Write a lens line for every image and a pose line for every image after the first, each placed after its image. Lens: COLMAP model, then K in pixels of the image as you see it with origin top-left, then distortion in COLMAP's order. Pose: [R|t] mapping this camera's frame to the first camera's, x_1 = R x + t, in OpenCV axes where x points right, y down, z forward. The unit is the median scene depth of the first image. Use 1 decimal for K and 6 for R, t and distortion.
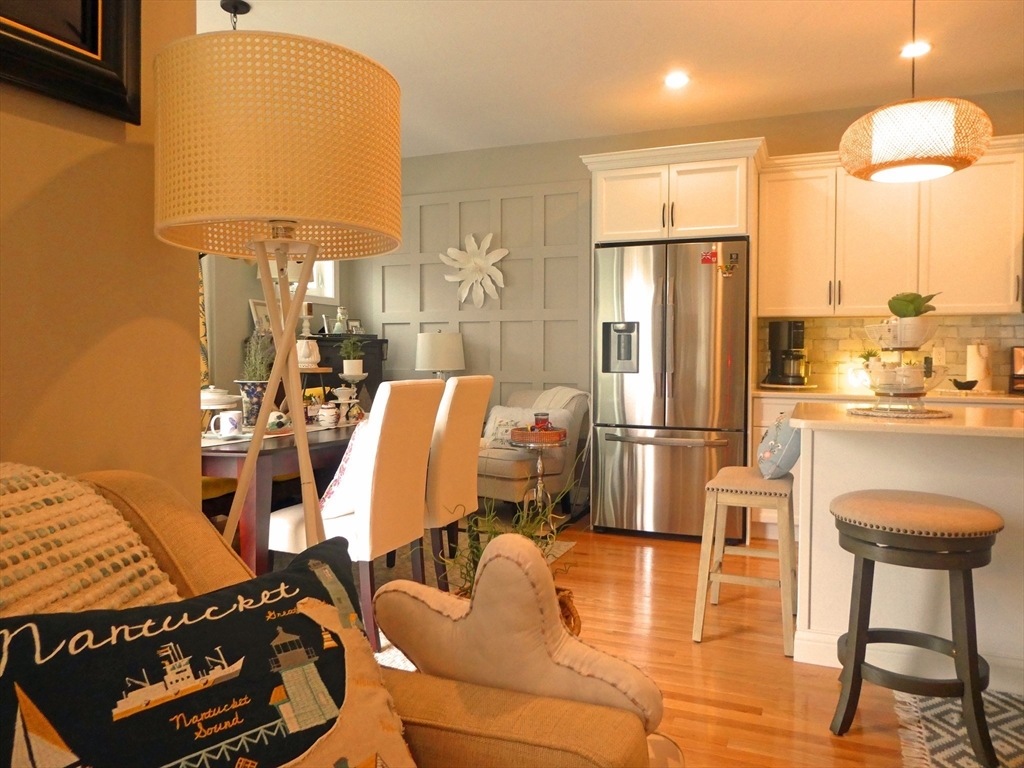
lens RADIAL K [[721.3, 0, 529.0], [0, 721.3, 366.5], [0, 0, 1]] dist [-0.004930, -0.003079]
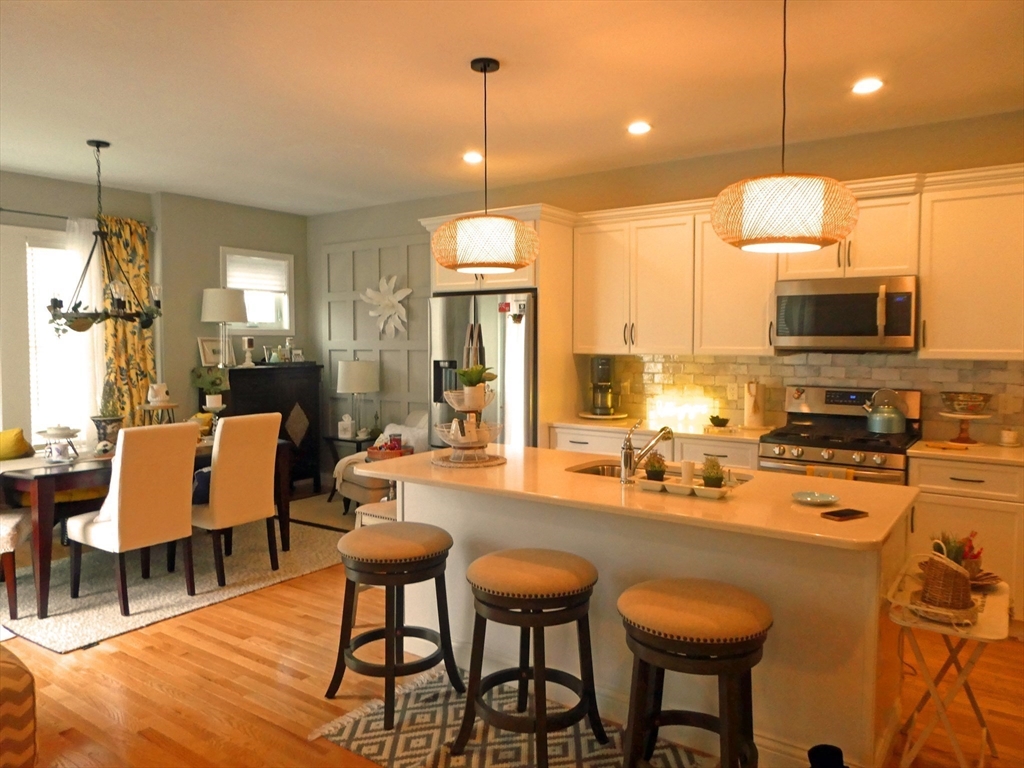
lens RADIAL K [[721.3, 0, 529.0], [0, 721.3, 366.5], [0, 0, 1]] dist [-0.004930, -0.003079]
pose [[0.975386, 0.003180, -0.220483, 0.474638], [0.001117, 0.999812, 0.019360, -0.067768], [0.220503, -0.019129, 0.975199, -0.113742]]
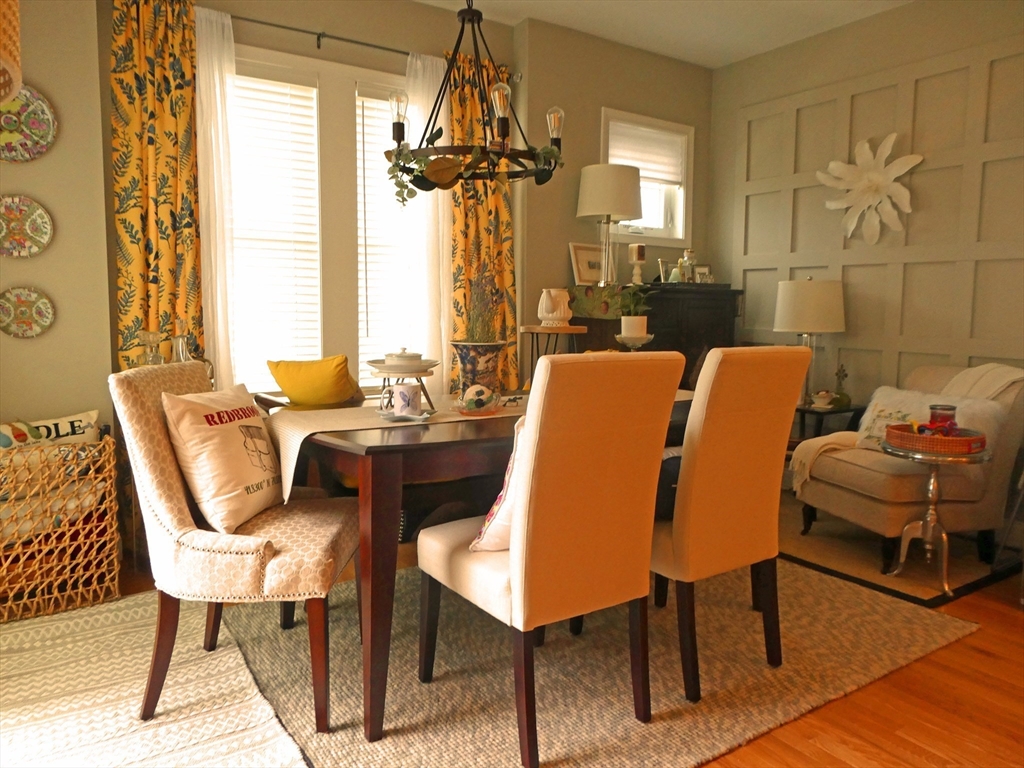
lens RADIAL K [[736.4, 0, 529.6], [0, 736.4, 369.8], [0, 0, 1]] dist [-0.002407, -0.001412]
pose [[0.826897, 0.058220, -0.559331, 0.073034], [-0.020587, 0.997094, 0.073350, -0.006252], [0.561976, -0.049138, 0.825693, 0.250351]]
